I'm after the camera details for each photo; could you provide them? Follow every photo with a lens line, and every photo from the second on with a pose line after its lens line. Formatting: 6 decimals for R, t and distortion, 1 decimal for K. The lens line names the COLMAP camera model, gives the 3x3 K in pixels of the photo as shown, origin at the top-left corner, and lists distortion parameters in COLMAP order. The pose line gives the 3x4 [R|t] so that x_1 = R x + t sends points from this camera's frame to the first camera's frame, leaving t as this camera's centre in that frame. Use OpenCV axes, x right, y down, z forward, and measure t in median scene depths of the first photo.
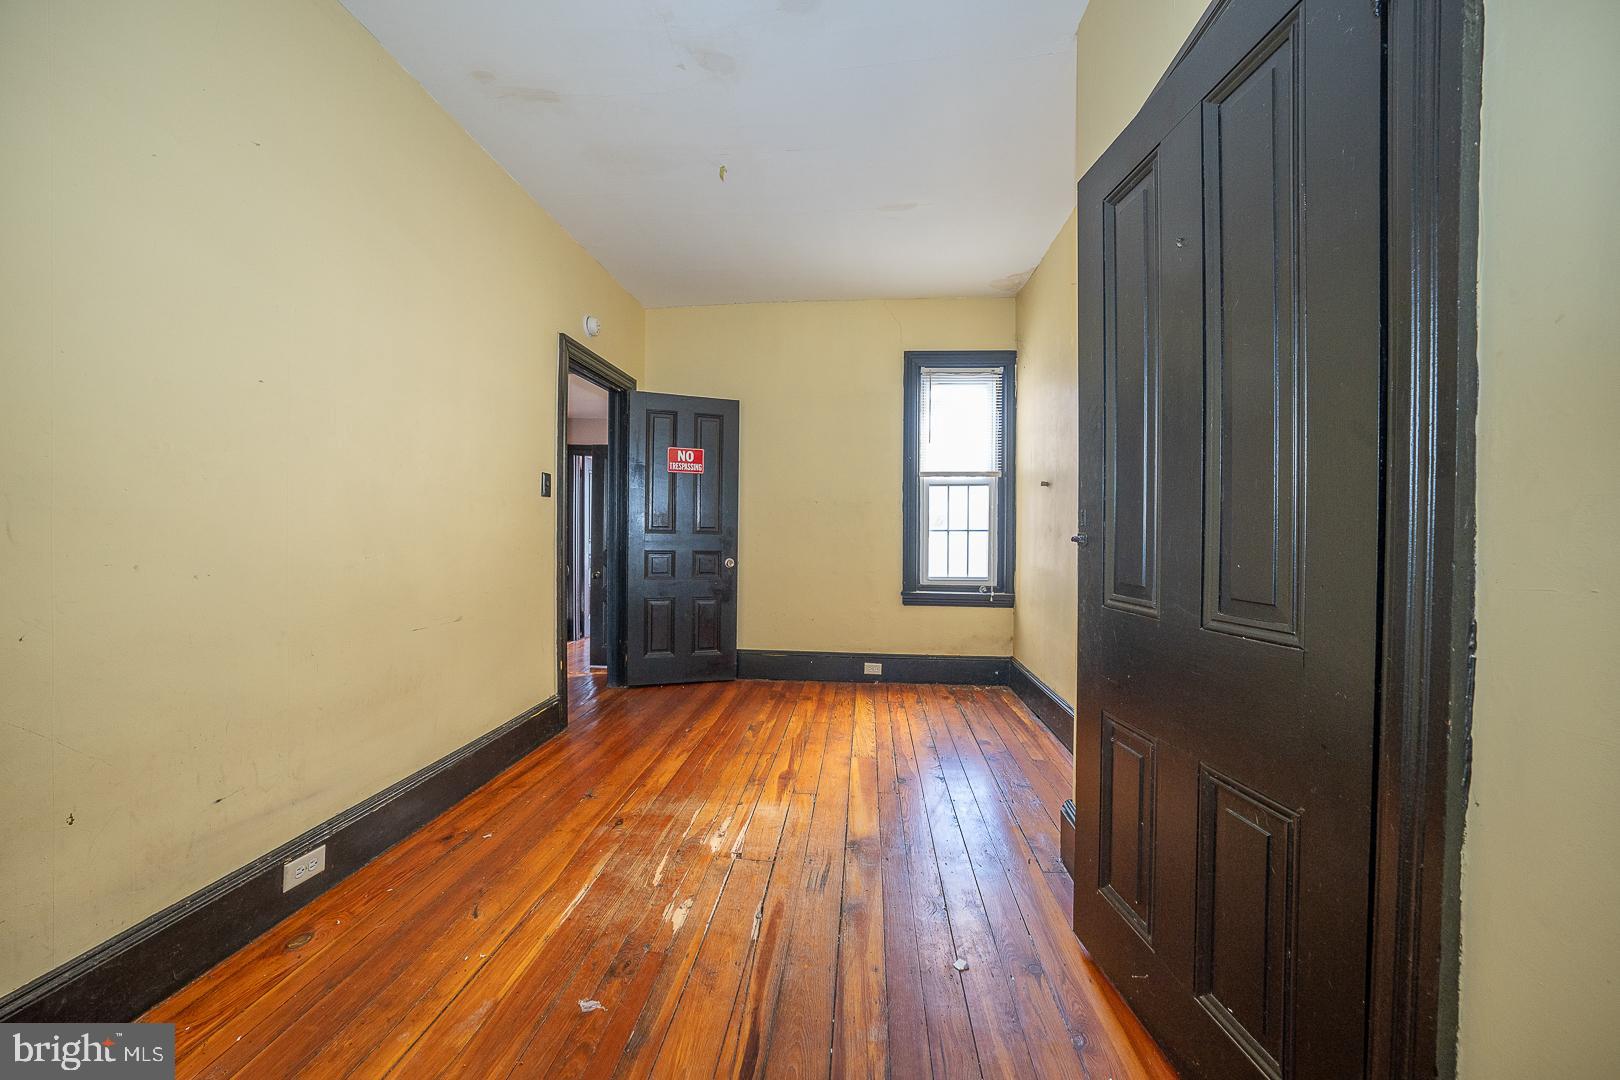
lens RADIAL K [[567.6, 0, 816.3], [0, 567.6, 534.6], [0, 0, 1]] dist [-0.011254, 0.000104]
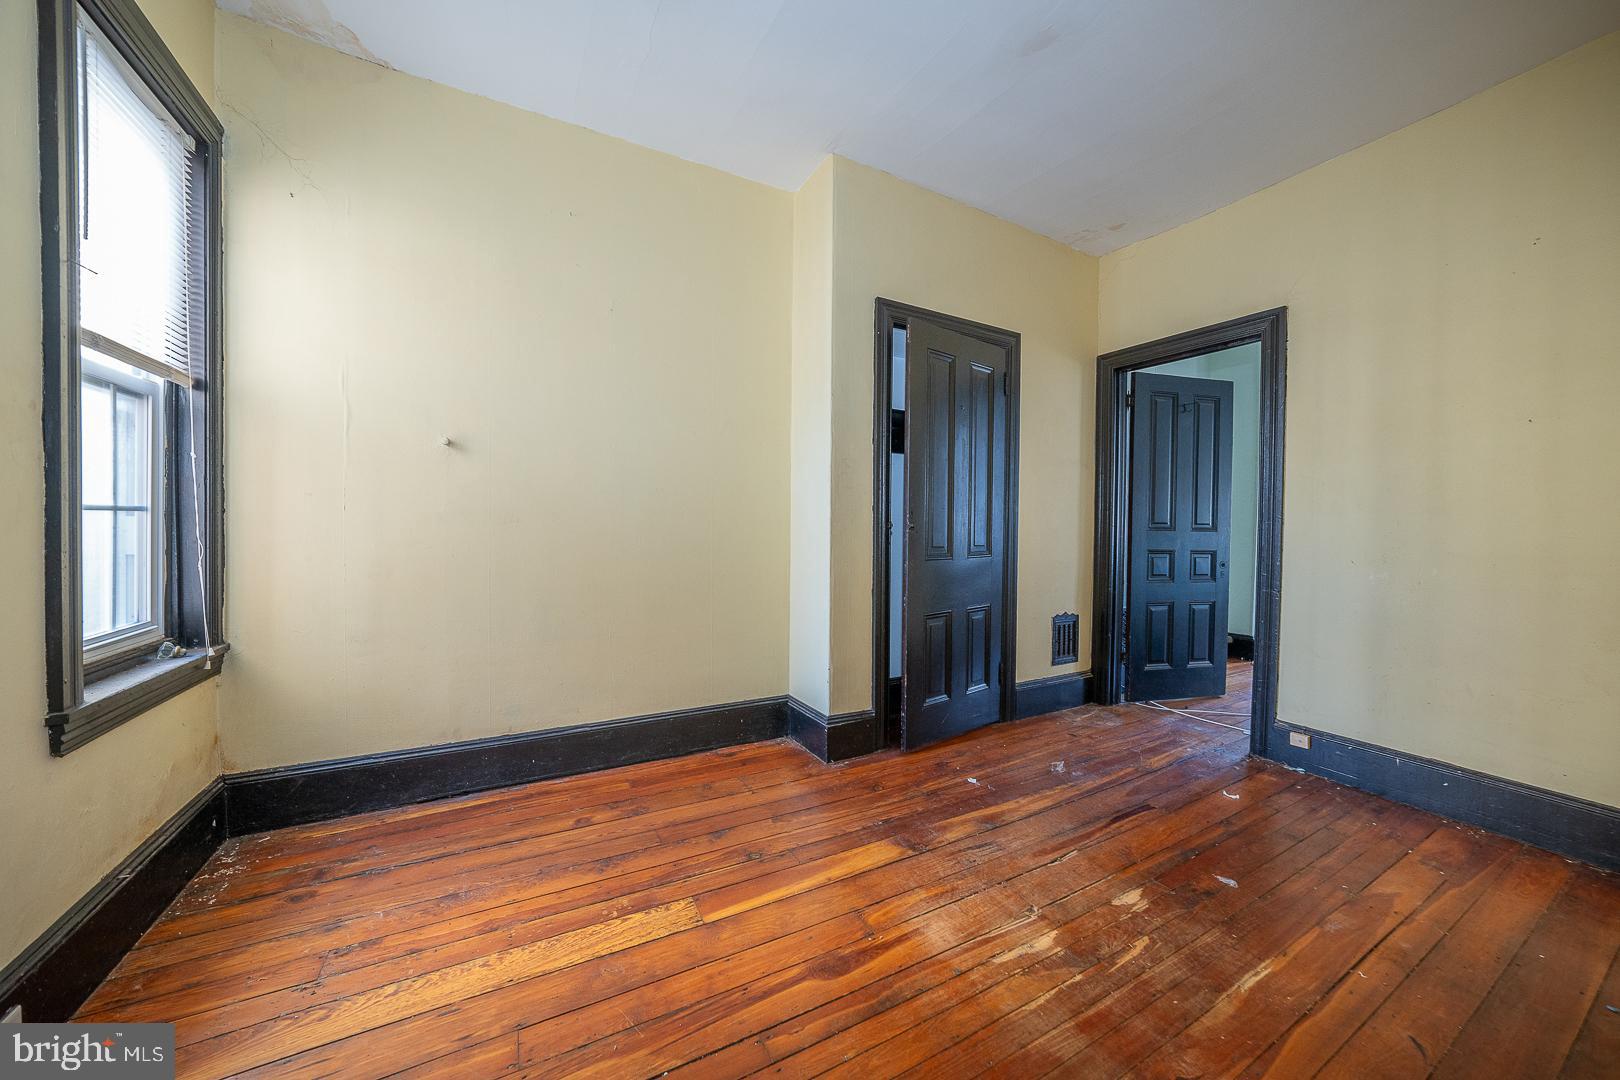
lens RADIAL K [[551.2, 0, 810.0], [0, 551.2, 540.0], [0, 0, 1]] dist [-0.009473, 0.000074]
pose [[-0.551606, -0.034885, 0.833375, -0.314547], [-0.012901, 0.999362, 0.033294, -0.004140], [-0.834005, 0.007614, -0.551704, 0.877348]]
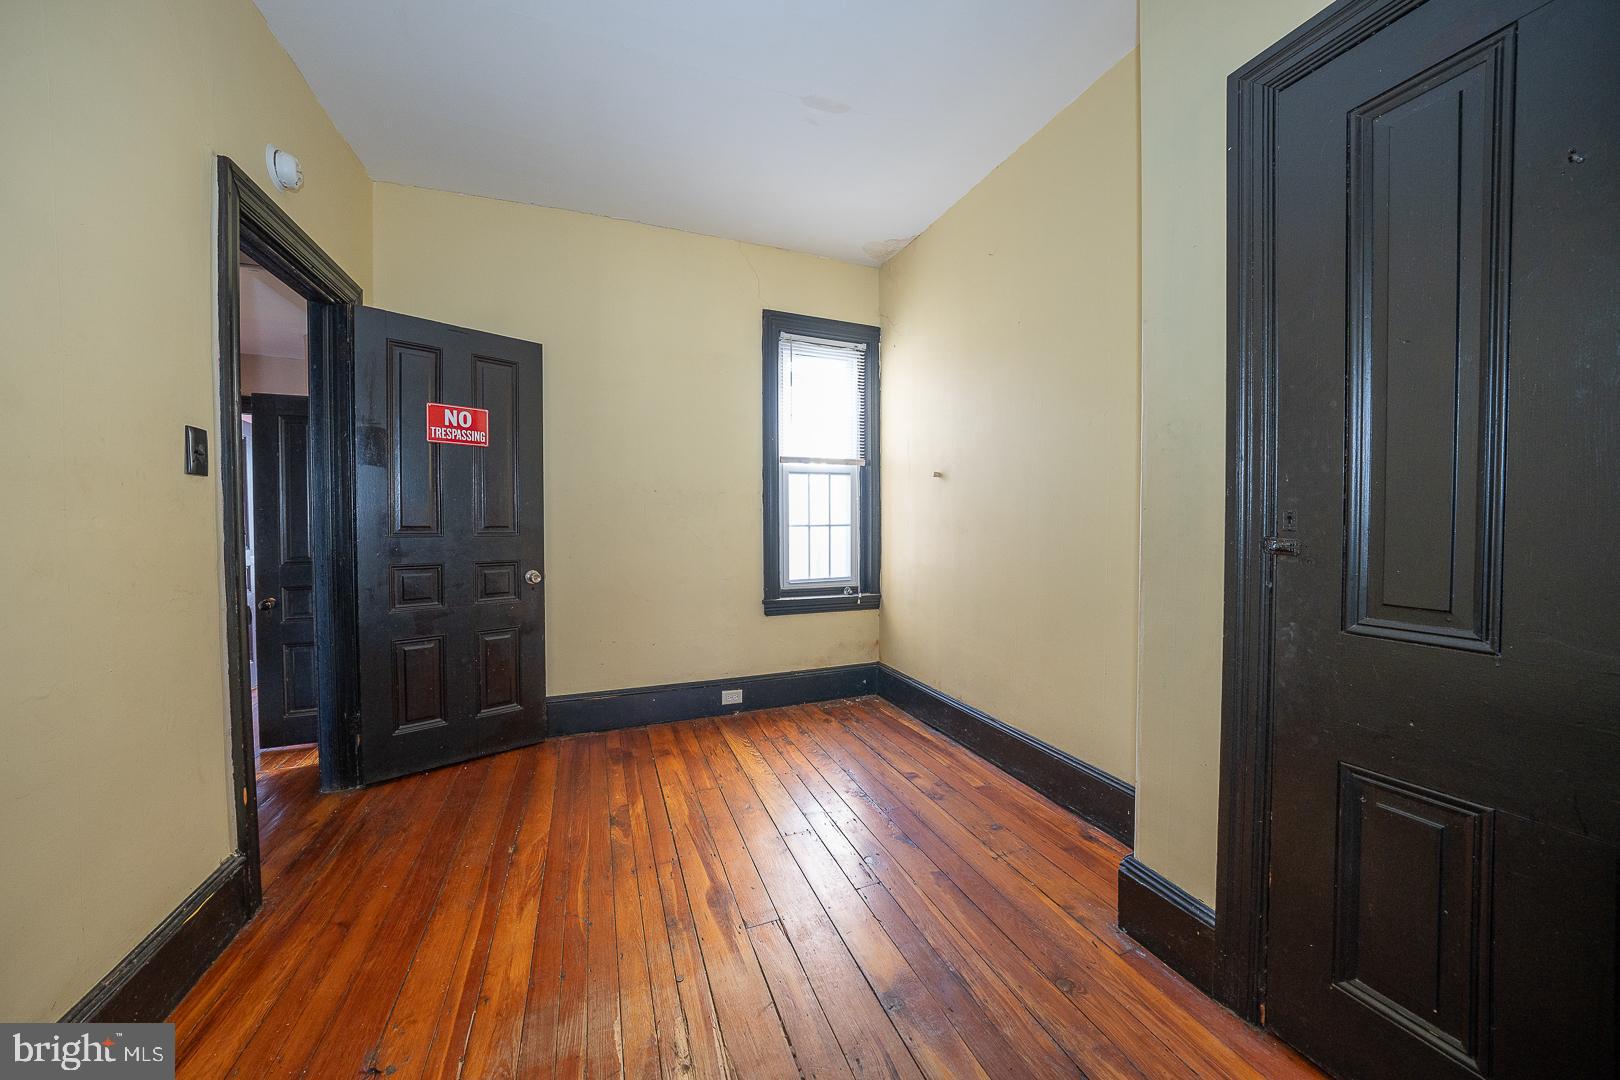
lens RADIAL K [[567.6, 0, 816.3], [0, 567.6, 534.6], [0, 0, 1]] dist [-0.011254, 0.000104]
pose [[0.893614, -0.021667, 0.448313, -0.160768], [0.012992, 0.999664, 0.022418, -0.013761], [-0.448648, -0.014208, 0.893596, 0.235450]]
